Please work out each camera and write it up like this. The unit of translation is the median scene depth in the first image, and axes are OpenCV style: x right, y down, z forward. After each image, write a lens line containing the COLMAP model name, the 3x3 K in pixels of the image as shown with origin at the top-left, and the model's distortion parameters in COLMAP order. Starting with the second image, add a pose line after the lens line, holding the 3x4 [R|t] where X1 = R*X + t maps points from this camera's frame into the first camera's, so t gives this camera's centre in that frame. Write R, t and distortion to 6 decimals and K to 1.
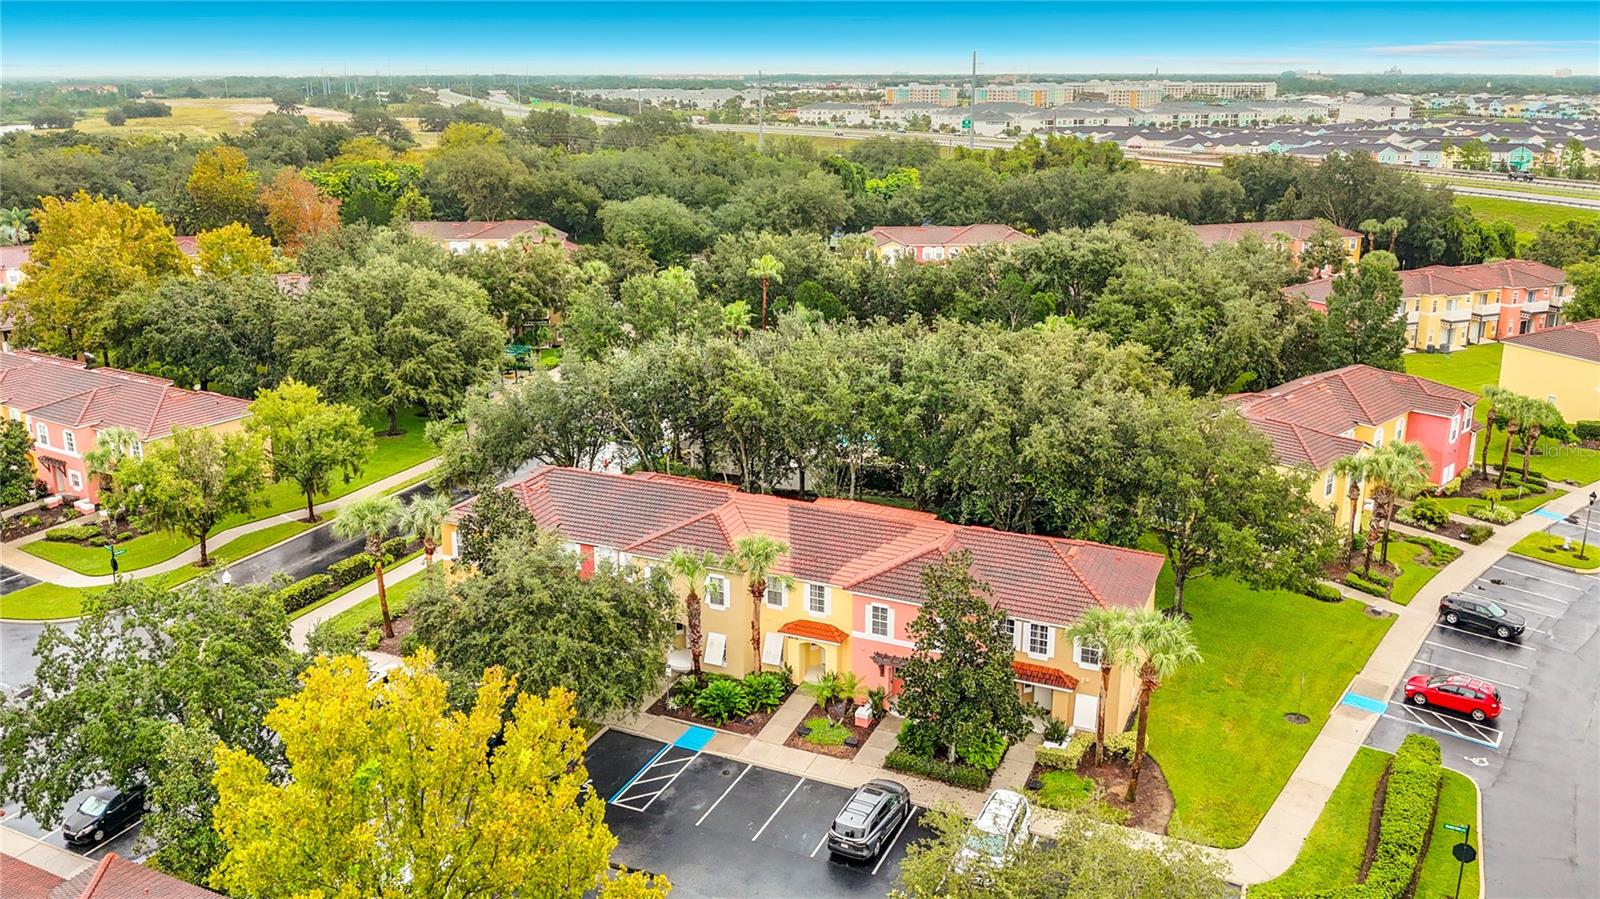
lens RADIAL K [[1218.4, 0, 832.2], [0, 1218.4, 450.2], [0, 0, 1]] dist [0.036204, -0.097123]
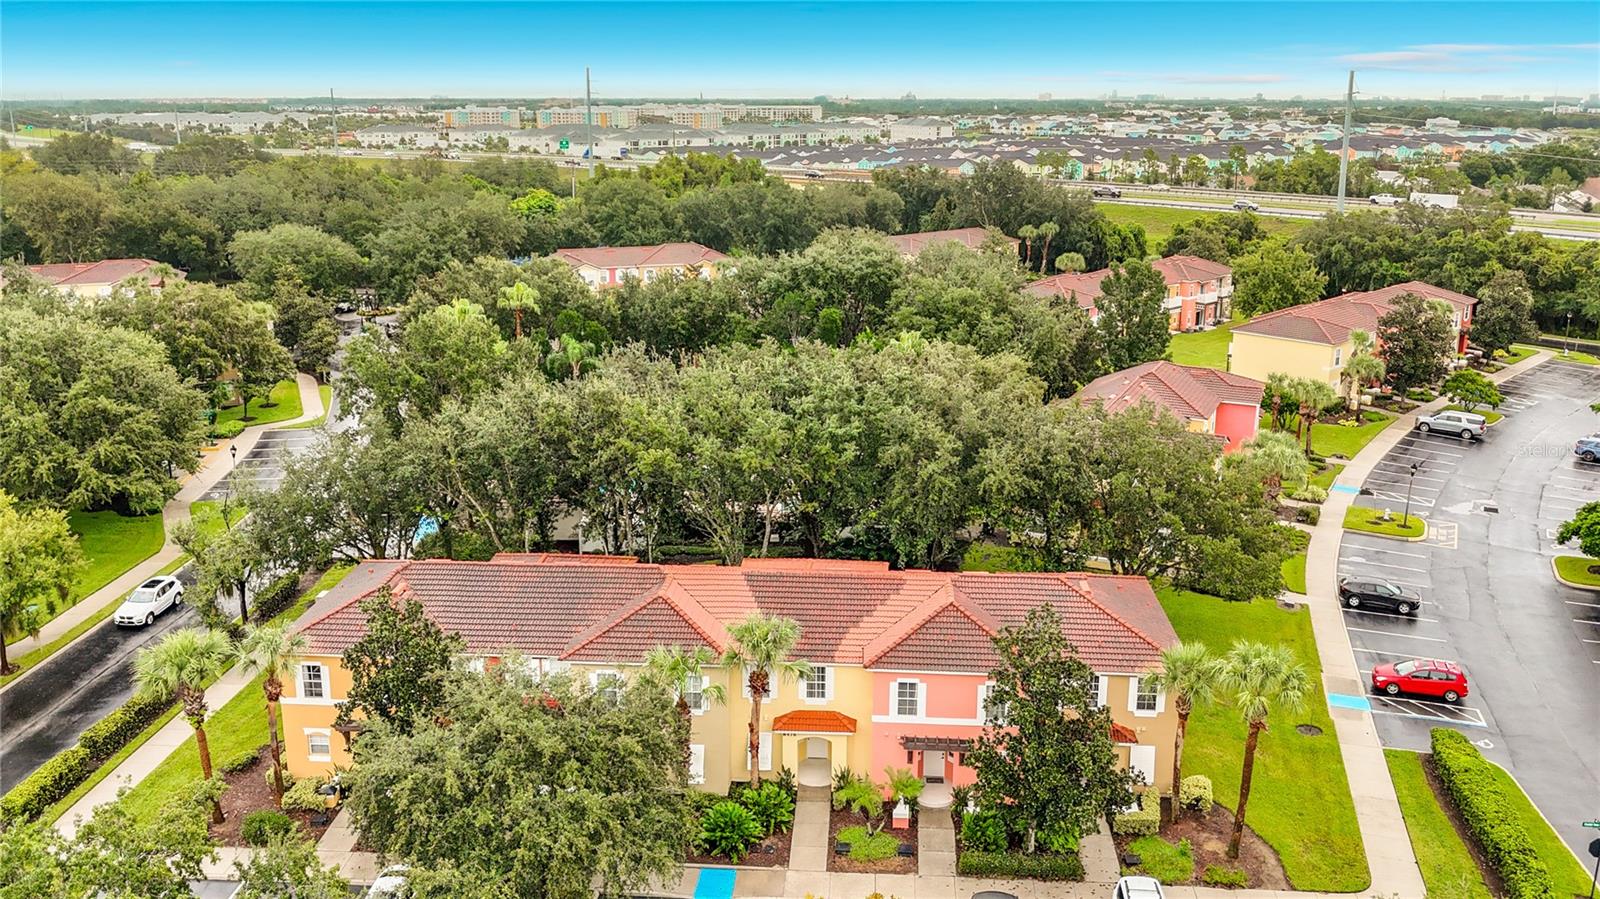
lens RADIAL K [[1218.4, 0, 832.2], [0, 1218.4, 450.2], [0, 0, 1]] dist [0.036204, -0.097123]
pose [[0.939464, -0.092679, 0.329877, -0.169136], [0.098593, 0.995127, -0.001206, -0.022017], [-0.328157, 0.033657, 0.944023, 0.132250]]
